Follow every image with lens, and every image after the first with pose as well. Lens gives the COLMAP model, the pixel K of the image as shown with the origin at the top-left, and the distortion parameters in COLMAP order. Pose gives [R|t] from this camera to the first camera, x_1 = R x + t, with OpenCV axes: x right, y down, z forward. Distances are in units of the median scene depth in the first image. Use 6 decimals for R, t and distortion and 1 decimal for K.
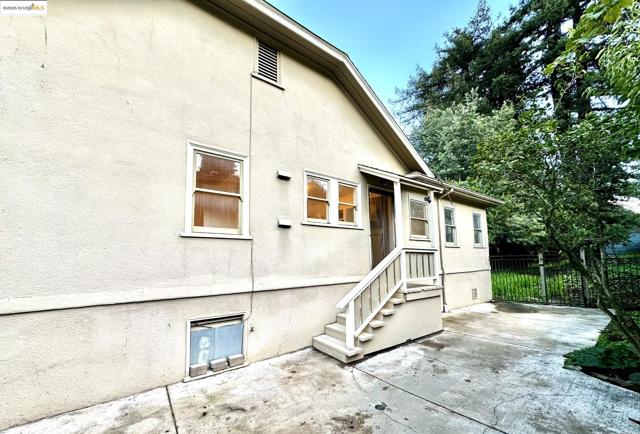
lens RADIAL K [[268.6, 0, 322.5], [0, 268.6, 238.4], [0, 0, 1]] dist [-0.000321, 0.000031]
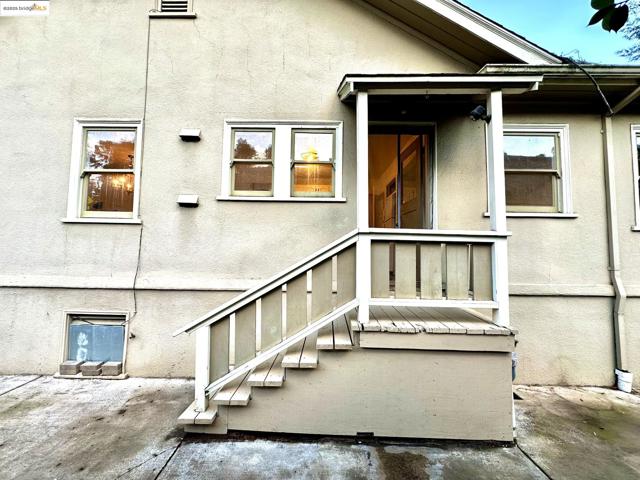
lens RADIAL K [[259.9, 0, 320.0], [0, 259.9, 240.0], [0, 0, 1]] dist [-0.000149, -0.000112]
pose [[0.772516, -0.003370, -0.634986, 0.642751], [0.024507, 0.999399, 0.024510, 0.046443], [0.634522, -0.034496, 0.772135, 0.742660]]
